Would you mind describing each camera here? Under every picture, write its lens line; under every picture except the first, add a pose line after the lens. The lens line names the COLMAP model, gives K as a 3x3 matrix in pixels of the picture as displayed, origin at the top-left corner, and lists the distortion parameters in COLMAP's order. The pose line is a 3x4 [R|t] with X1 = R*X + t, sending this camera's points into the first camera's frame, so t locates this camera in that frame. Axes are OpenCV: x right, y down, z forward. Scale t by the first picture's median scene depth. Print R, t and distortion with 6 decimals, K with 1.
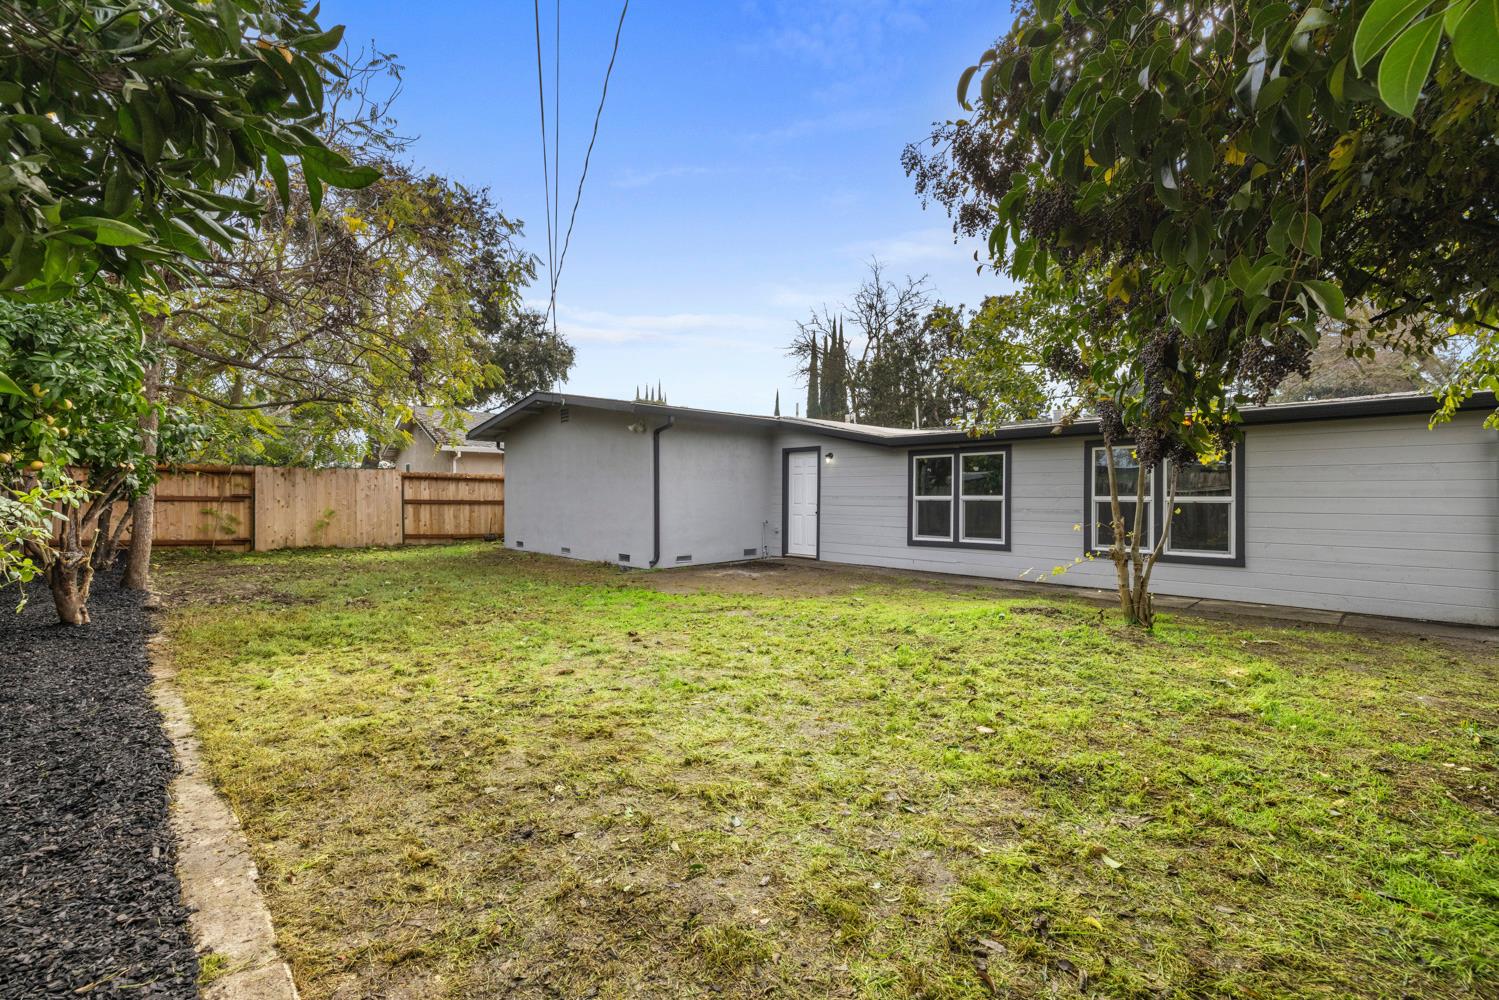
lens RADIAL K [[647.7, 0, 751.5], [0, 647.7, 492.4], [0, 0, 1]] dist [-0.000348, -0.000533]
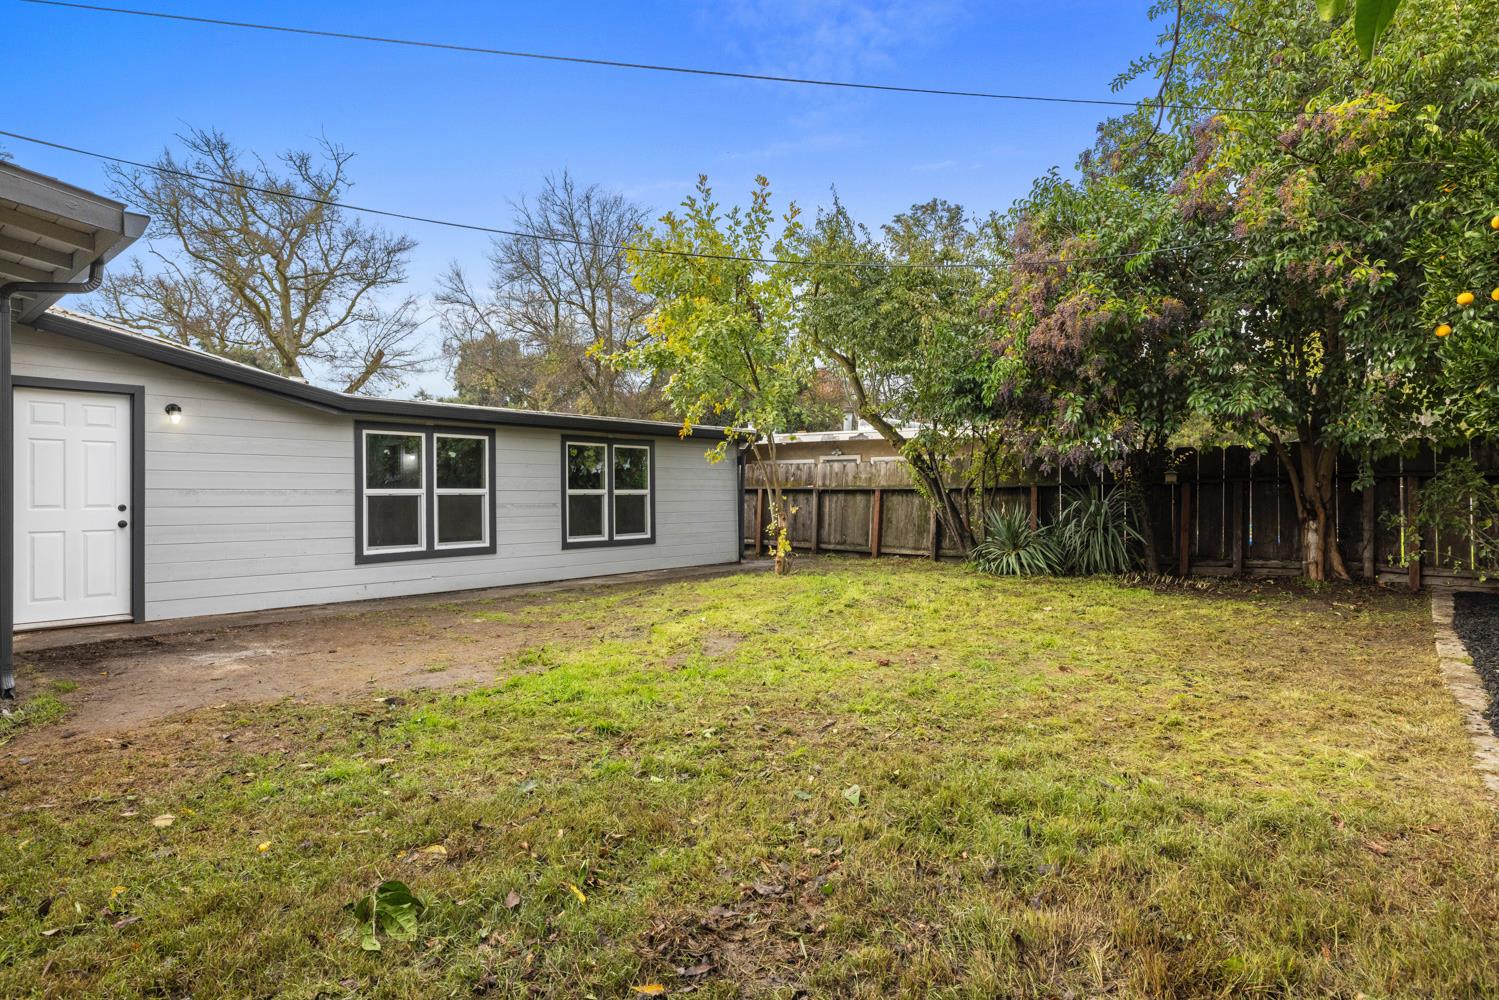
lens RADIAL K [[796.0, 0, 749.5], [0, 796.0, 500.0], [0, 0, 1]] dist [-0.000212, -0.000113]
pose [[-0.097199, -0.014691, 0.995157, -0.645307], [-0.007077, 0.999876, 0.014069, 0.002389], [-0.995240, -0.005675, -0.097291, 0.722592]]
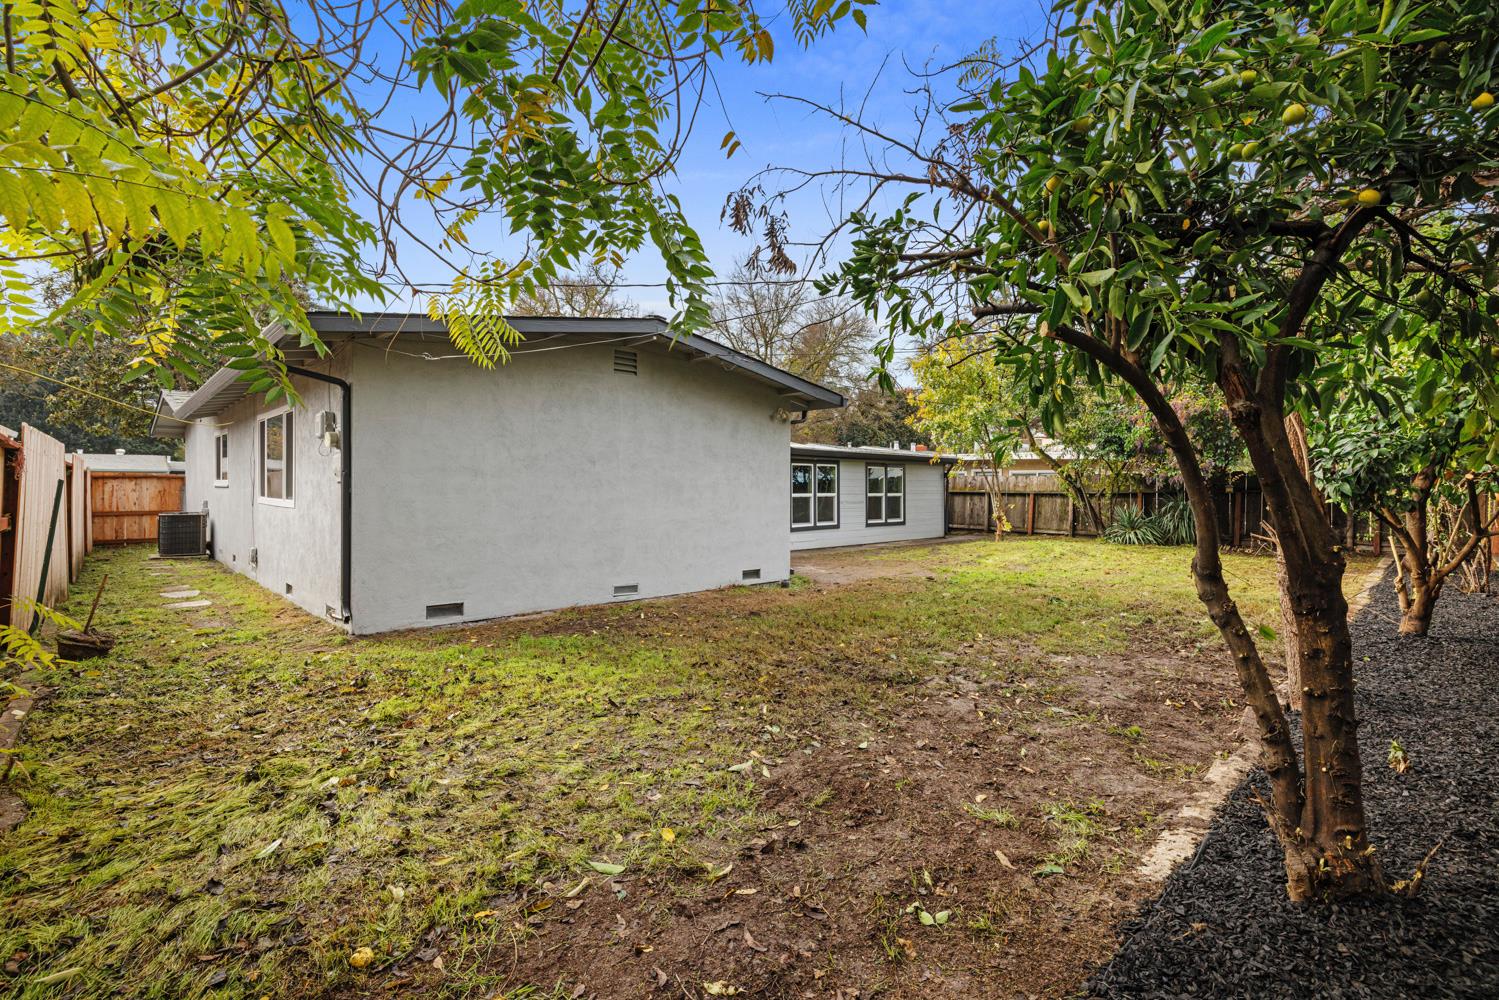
lens RADIAL K [[690.9, 0, 749.5], [0, 690.9, 500.0], [0, 0, 1]] dist [0.000172, -0.000025]
pose [[0.000985, -0.023430, 0.999725, -1.214445], [-0.012689, 0.999645, 0.023440, -0.014498], [-0.999919, -0.012708, 0.000688, 1.148712]]
